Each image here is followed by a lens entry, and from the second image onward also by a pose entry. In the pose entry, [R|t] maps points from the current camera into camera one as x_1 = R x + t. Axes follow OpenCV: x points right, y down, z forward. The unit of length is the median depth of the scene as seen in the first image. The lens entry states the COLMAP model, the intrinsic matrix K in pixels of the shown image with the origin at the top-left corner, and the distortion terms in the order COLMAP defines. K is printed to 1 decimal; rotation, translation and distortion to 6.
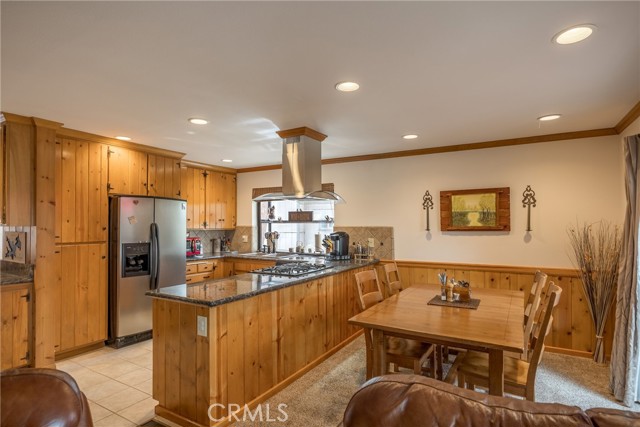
lens RADIAL K [[345.2, 0, 318.4], [0, 345.2, 225.7], [0, 0, 1]] dist [-0.004036, -0.000906]
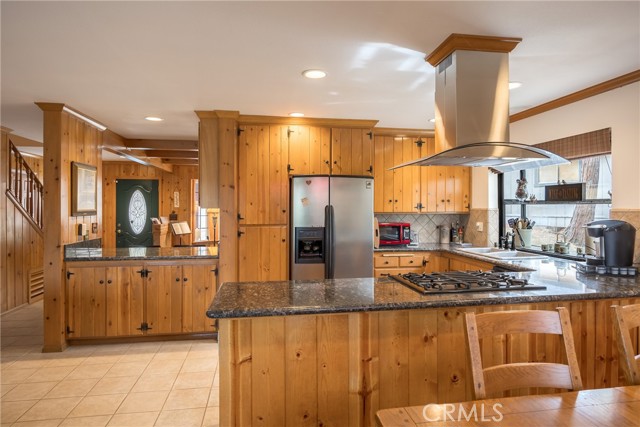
lens RADIAL K [[380.8, 0, 320.2], [0, 380.8, 209.2], [0, 0, 1]] dist [-0.000457, -0.000614]
pose [[0.645714, 0.002575, -0.763575, 0.252238], [-0.000623, 0.999996, 0.002845, -0.000347], [0.763579, -0.001361, 0.645713, 0.357531]]
